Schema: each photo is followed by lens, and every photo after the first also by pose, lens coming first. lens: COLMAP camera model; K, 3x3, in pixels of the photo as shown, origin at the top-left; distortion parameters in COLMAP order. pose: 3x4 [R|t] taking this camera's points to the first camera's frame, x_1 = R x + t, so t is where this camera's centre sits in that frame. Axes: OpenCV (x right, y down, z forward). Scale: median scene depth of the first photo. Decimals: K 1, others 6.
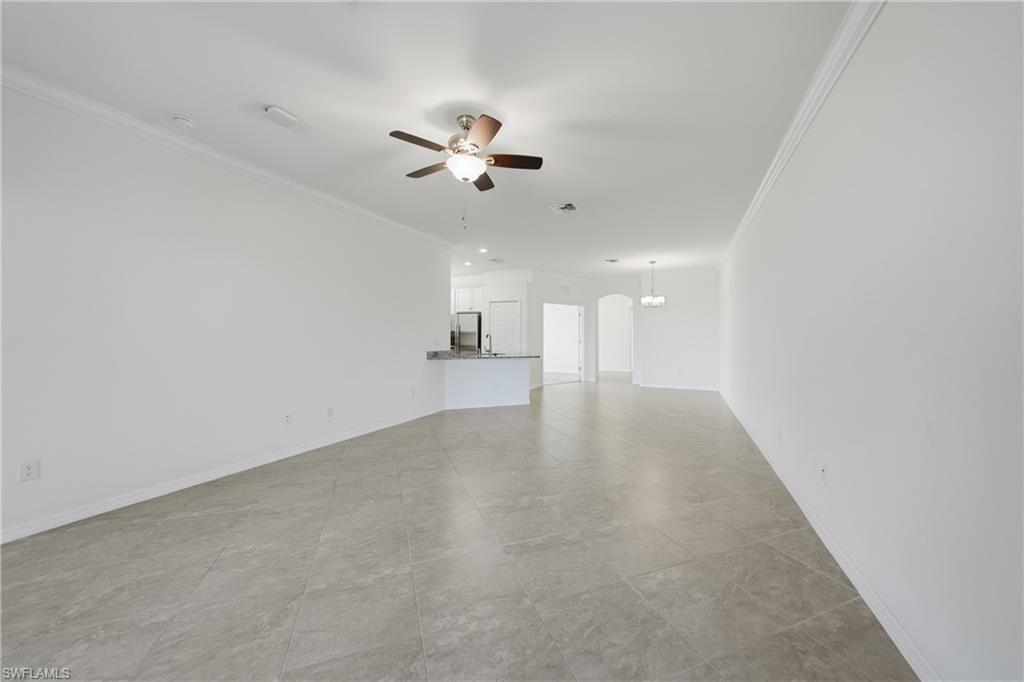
lens RADIAL K [[359.6, 0, 514.7], [0, 359.6, 337.4], [0, 0, 1]] dist [-0.016955, 0.000273]
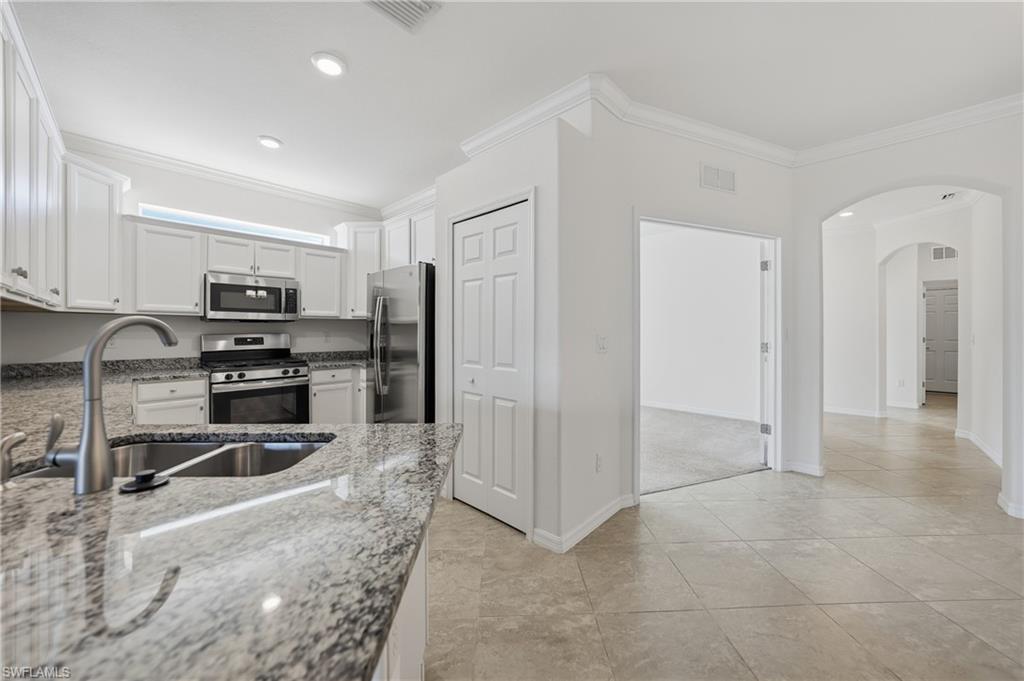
lens RADIAL K [[359.6, 0, 514.7], [0, 359.6, 336.9], [0, 0, 1]] dist [-0.016955, 0.000273]
pose [[0.951718, -0.003801, -0.306949, 0.088860], [0.007468, 0.999914, 0.010771, -0.005320], [0.306882, -0.012543, 0.951665, 0.861945]]
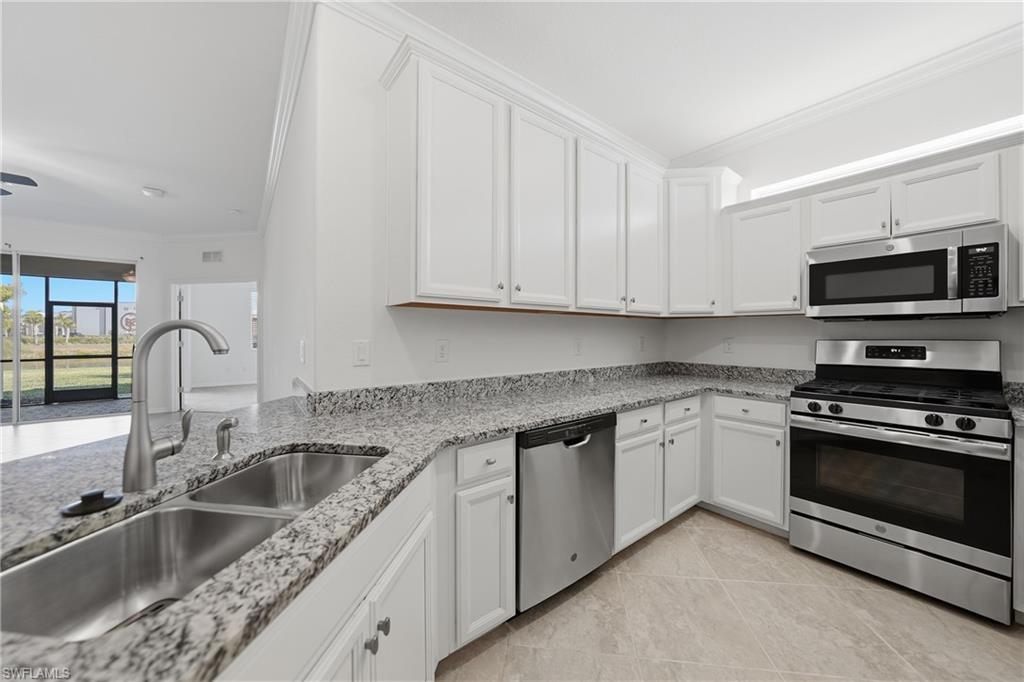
lens RADIAL K [[363.2, 0, 514.8], [0, 363.2, 331.9], [0, 0, 1]] dist [-0.033000, 0.008918]
pose [[-0.457496, -0.015006, -0.889085, -0.015448], [-0.006854, 0.999887, -0.013350, -0.007464], [0.889185, -0.000014, -0.457547, 1.071882]]
